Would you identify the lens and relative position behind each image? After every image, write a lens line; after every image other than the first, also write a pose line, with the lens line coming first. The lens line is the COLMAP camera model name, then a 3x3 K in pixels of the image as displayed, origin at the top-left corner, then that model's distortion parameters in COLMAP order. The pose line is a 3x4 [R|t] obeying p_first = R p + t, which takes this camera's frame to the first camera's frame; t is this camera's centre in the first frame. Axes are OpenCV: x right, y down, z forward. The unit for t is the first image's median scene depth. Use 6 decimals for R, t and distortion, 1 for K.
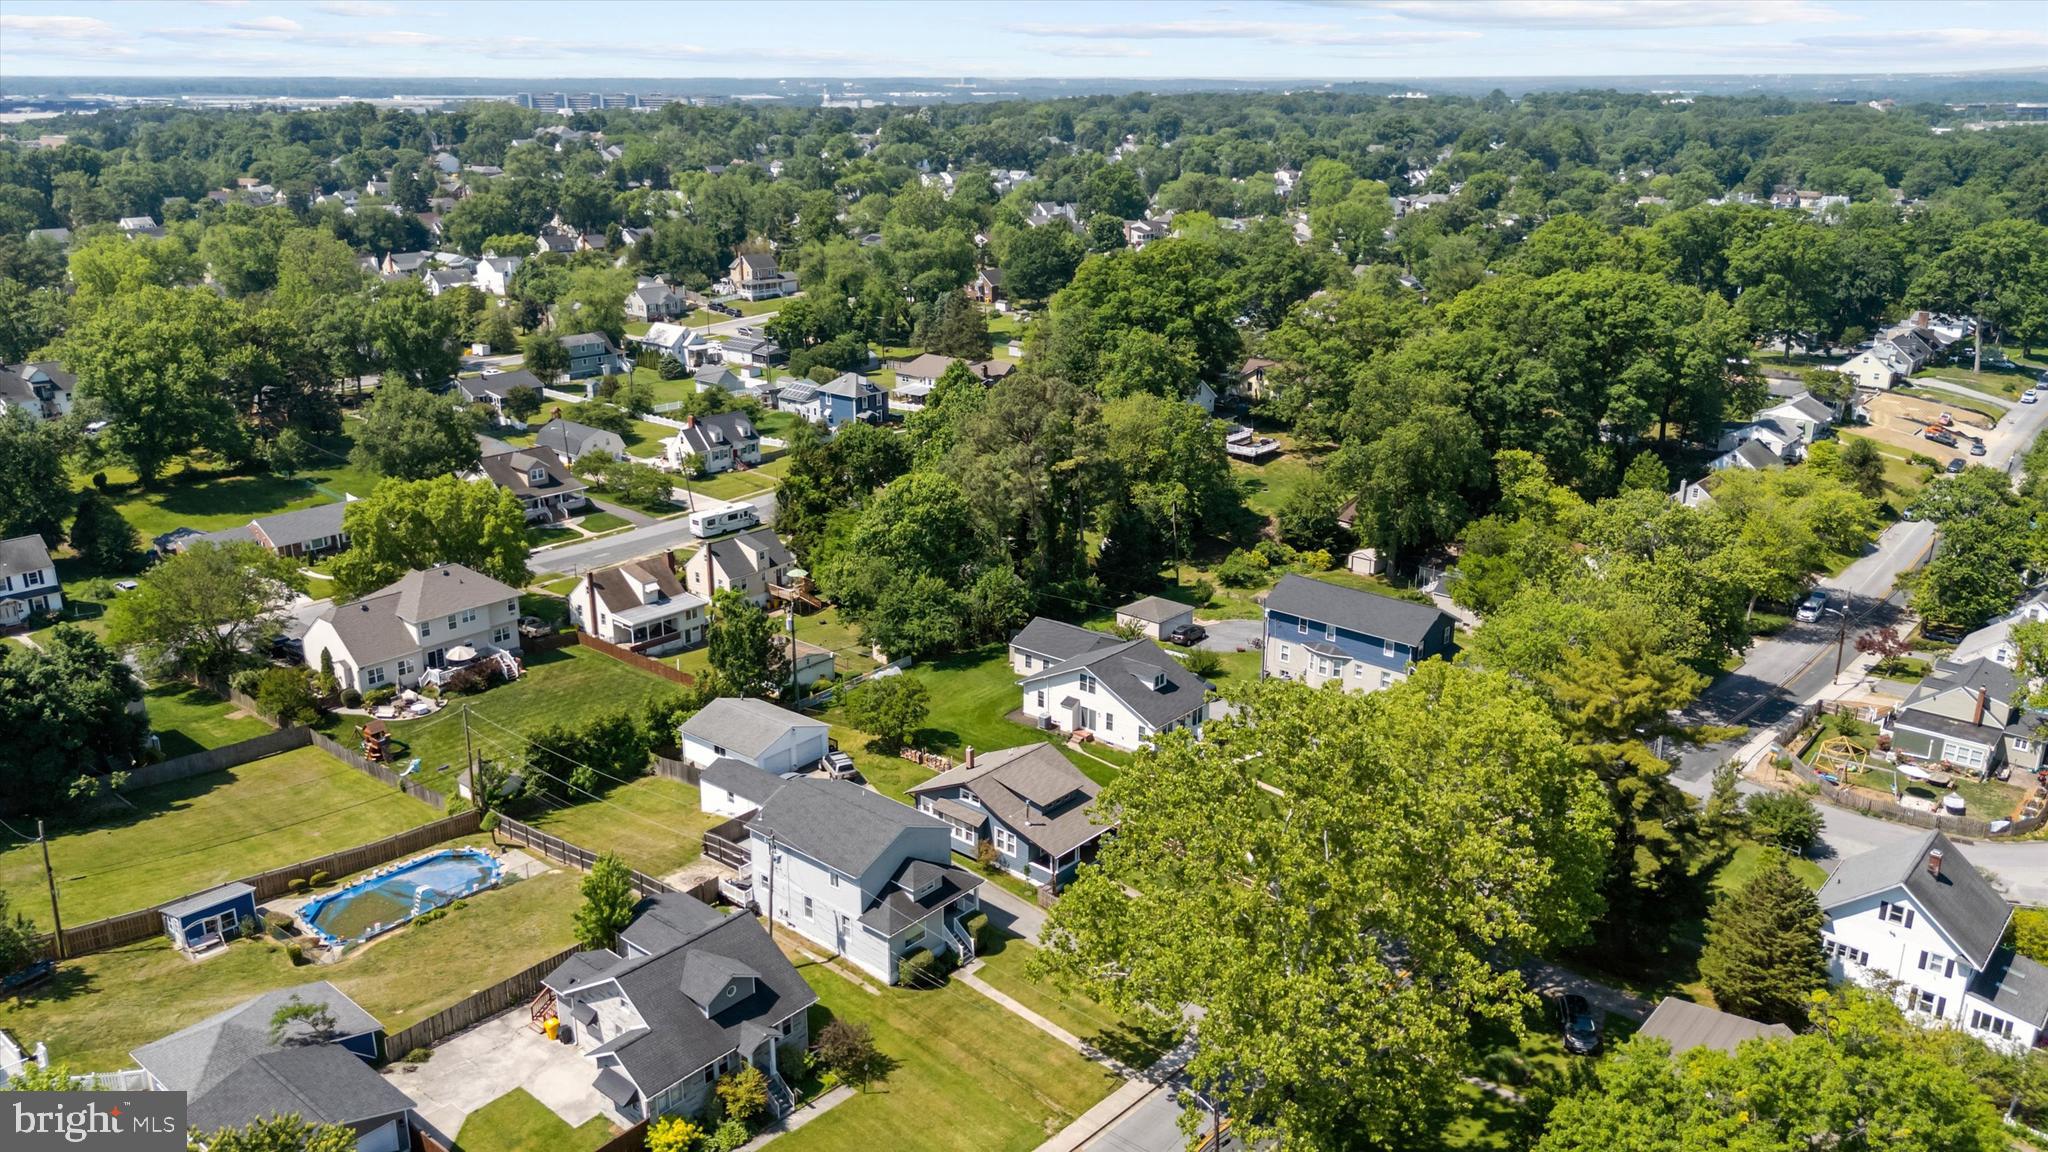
lens RADIAL K [[1512.9, 0, 1027.5], [0, 1512.9, 545.1], [0, 0, 1]] dist [0.089450, -0.097097]
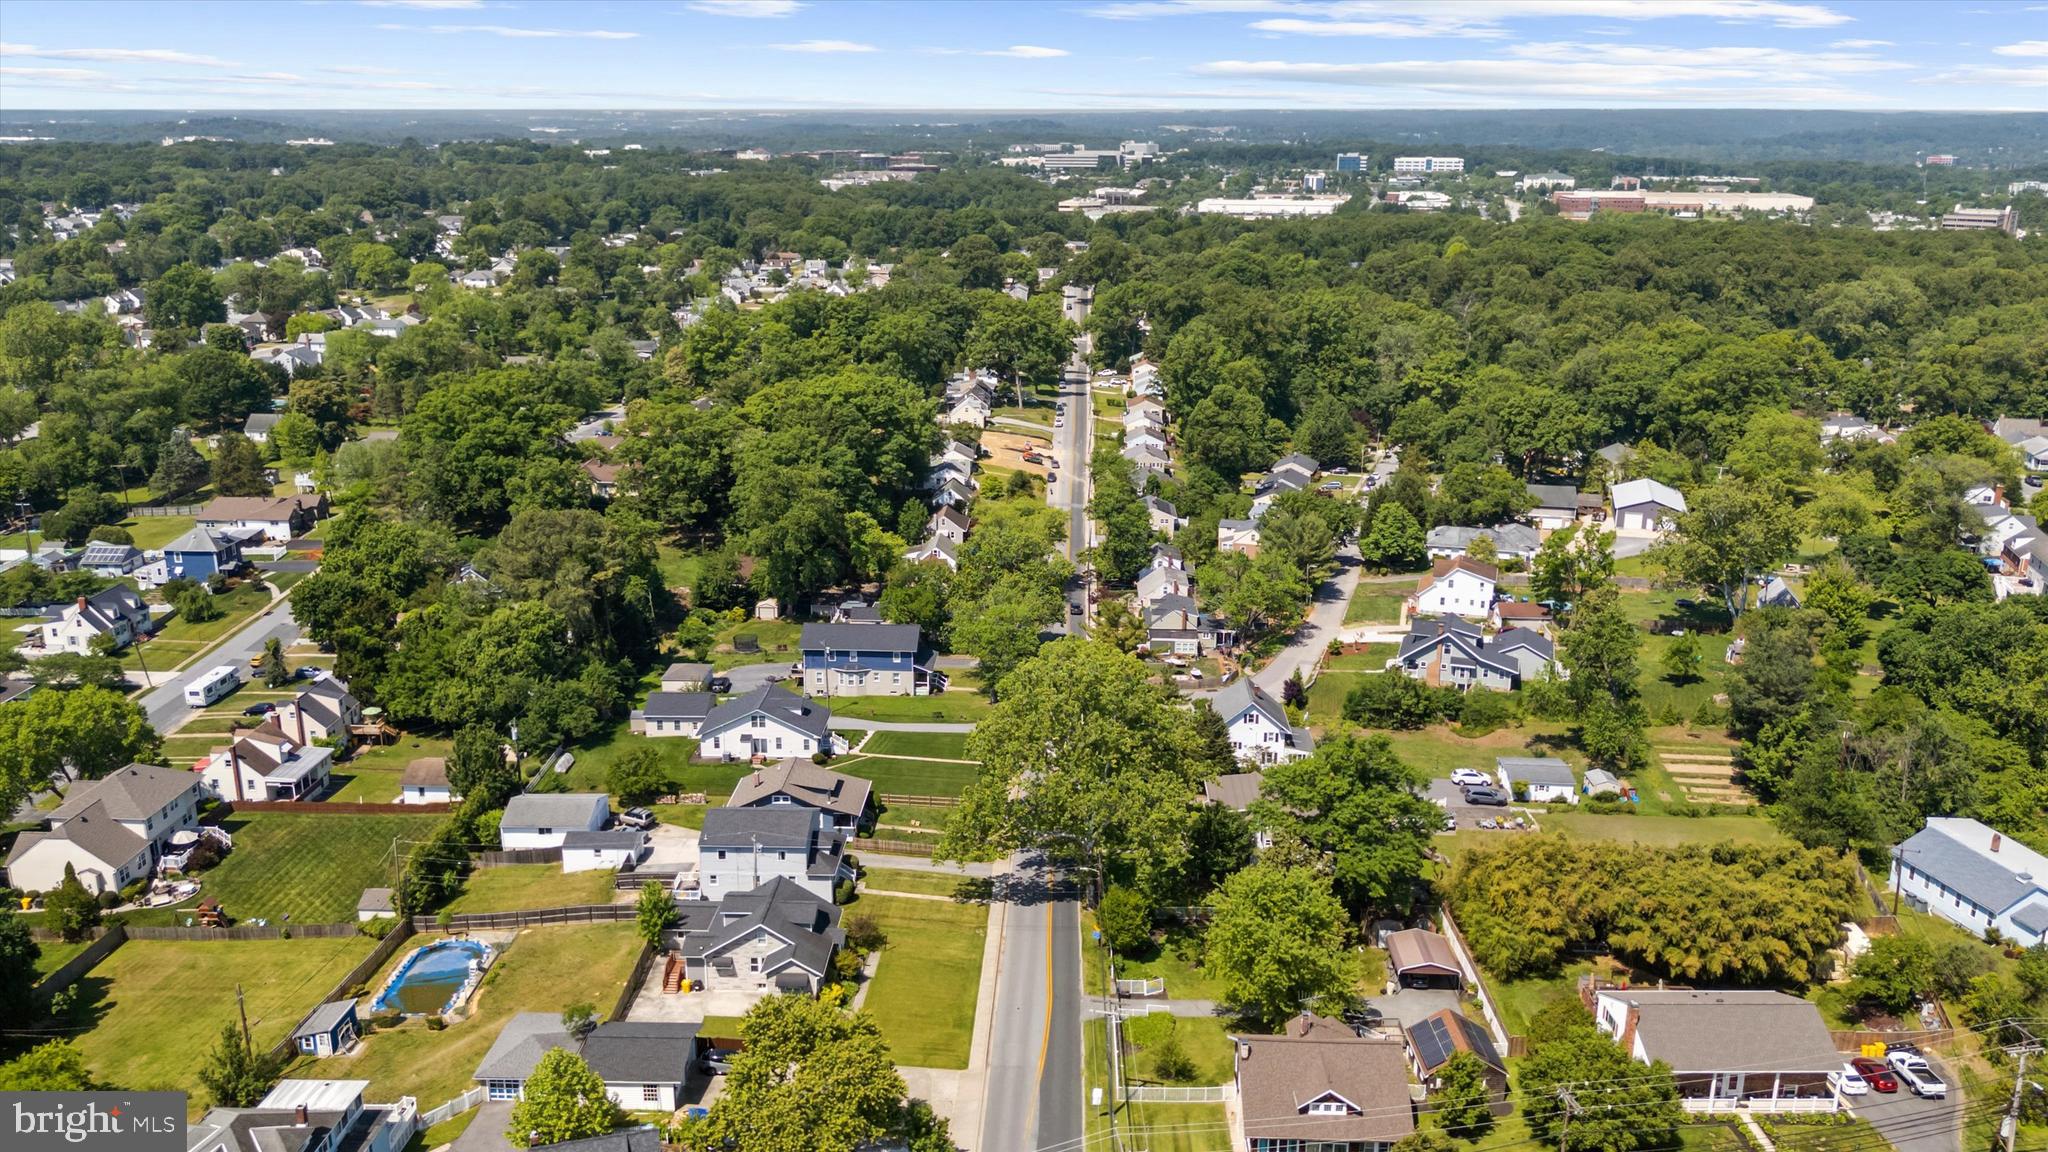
lens RADIAL K [[1512.9, 0, 1027.5], [0, 1512.9, 545.1], [0, 0, 1]] dist [0.089450, -0.097097]
pose [[0.784233, -0.162891, 0.598703, -0.527180], [0.177586, 0.983484, 0.034962, -0.069264], [-0.594510, 0.078903, 0.800208, -0.283790]]
